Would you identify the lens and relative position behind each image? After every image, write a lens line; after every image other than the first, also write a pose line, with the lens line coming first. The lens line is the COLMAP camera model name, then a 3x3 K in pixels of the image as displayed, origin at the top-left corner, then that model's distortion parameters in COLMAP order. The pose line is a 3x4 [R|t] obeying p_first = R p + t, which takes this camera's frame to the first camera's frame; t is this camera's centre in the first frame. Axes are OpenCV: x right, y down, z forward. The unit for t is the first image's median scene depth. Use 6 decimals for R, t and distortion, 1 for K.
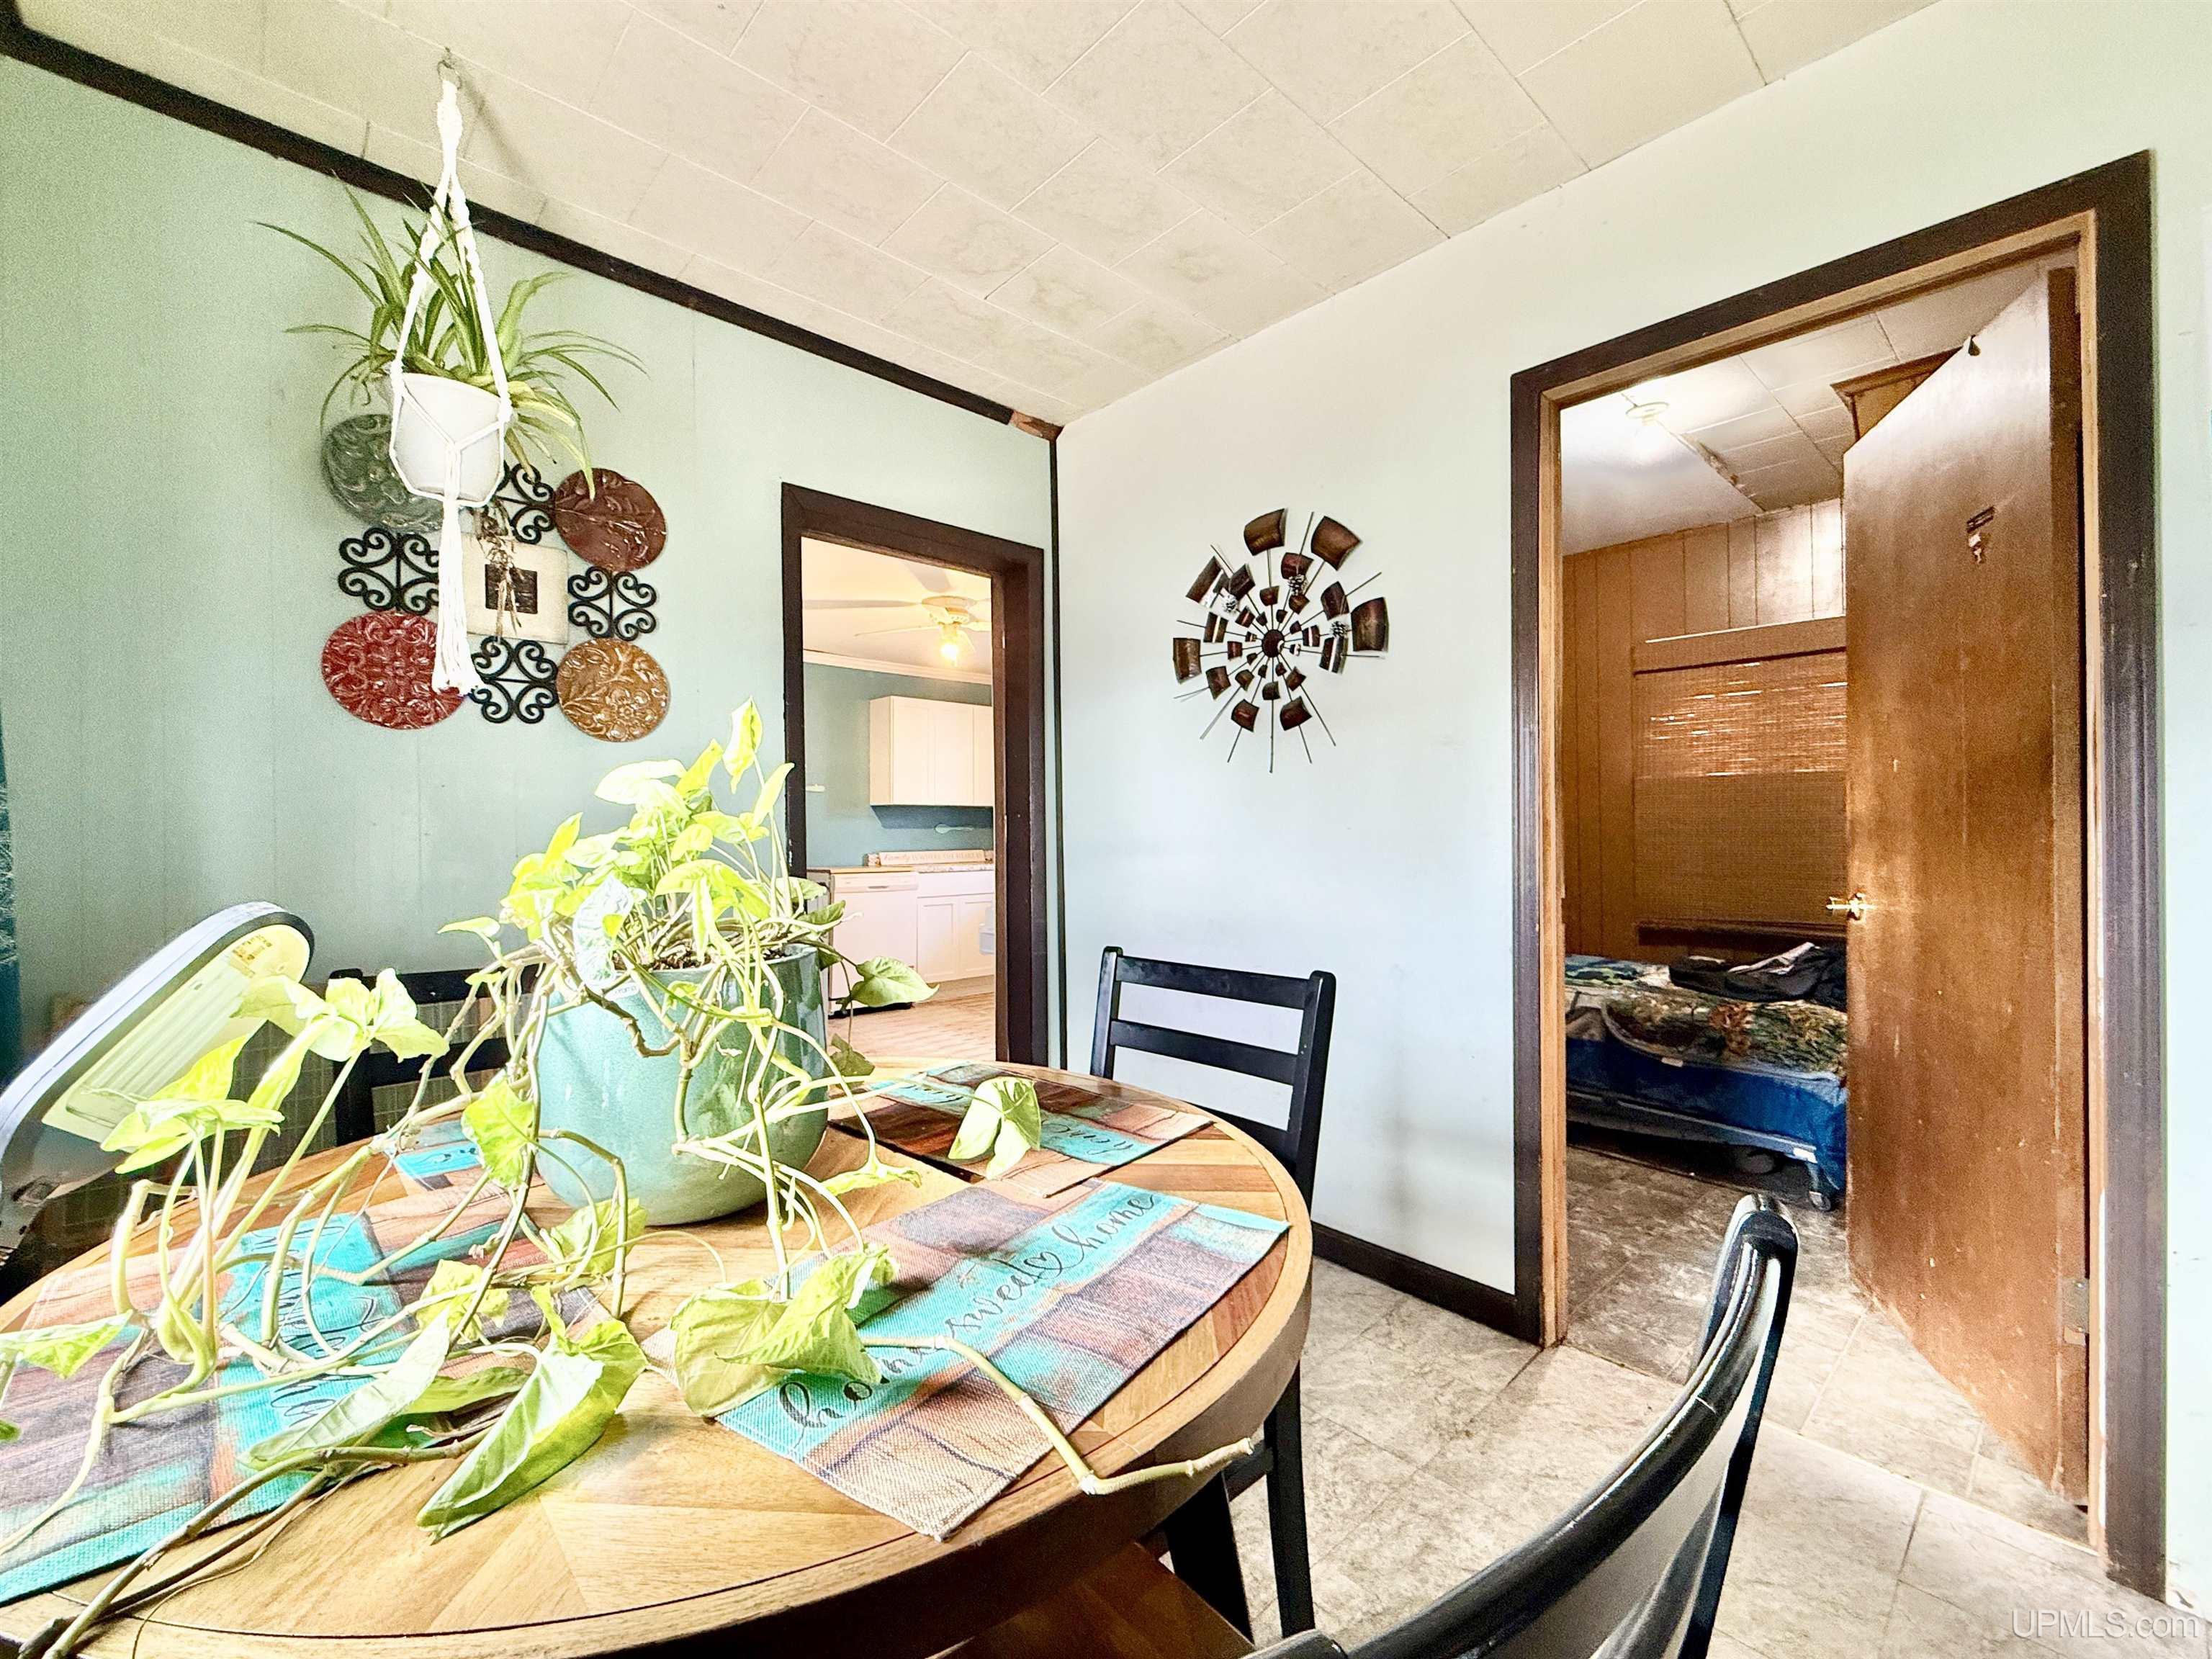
lens RADIAL K [[933.7, 0, 1105.6], [0, 933.7, 834.1], [0, 0, 1]] dist [0.000267, 0.000096]
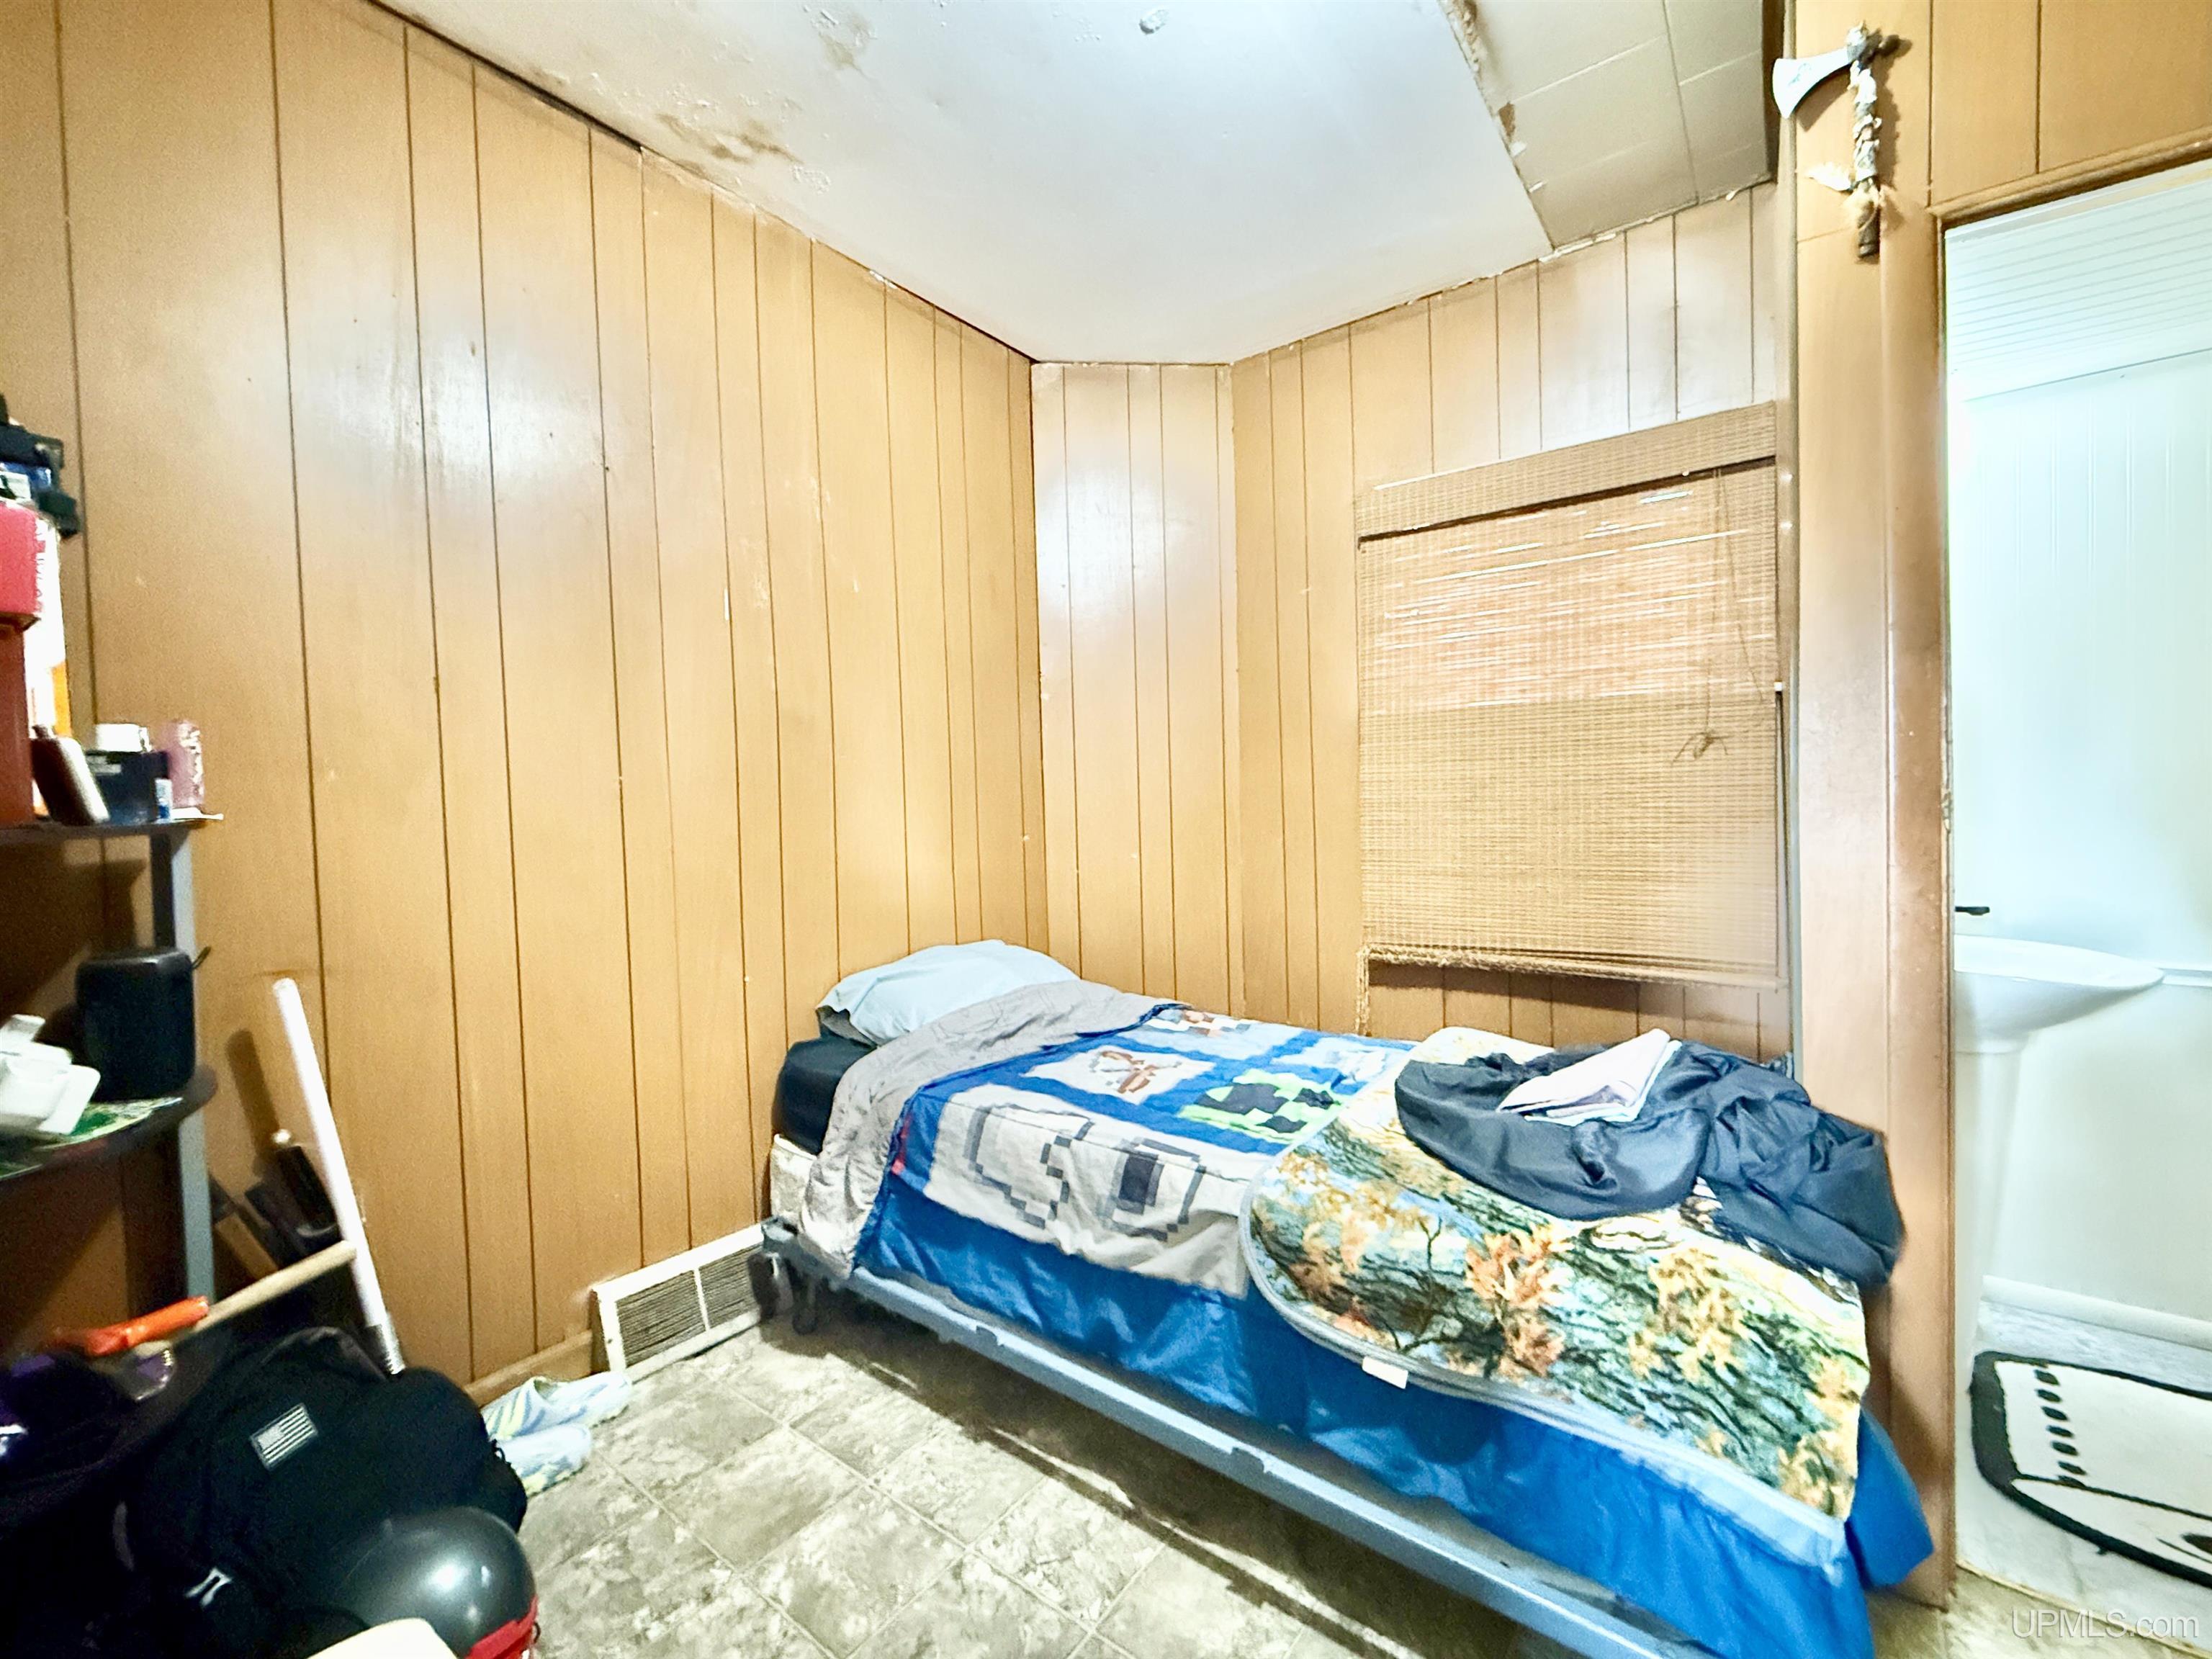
lens RADIAL K [[933.7, 0, 1107.6], [0, 933.7, 832.6], [0, 0, 1]] dist [0.000267, 0.000096]
pose [[0.980436, -0.019944, 0.195823, 0.406494], [0.014925, 0.999522, 0.027074, -0.001579], [-0.196269, -0.023622, 0.980265, 0.620329]]
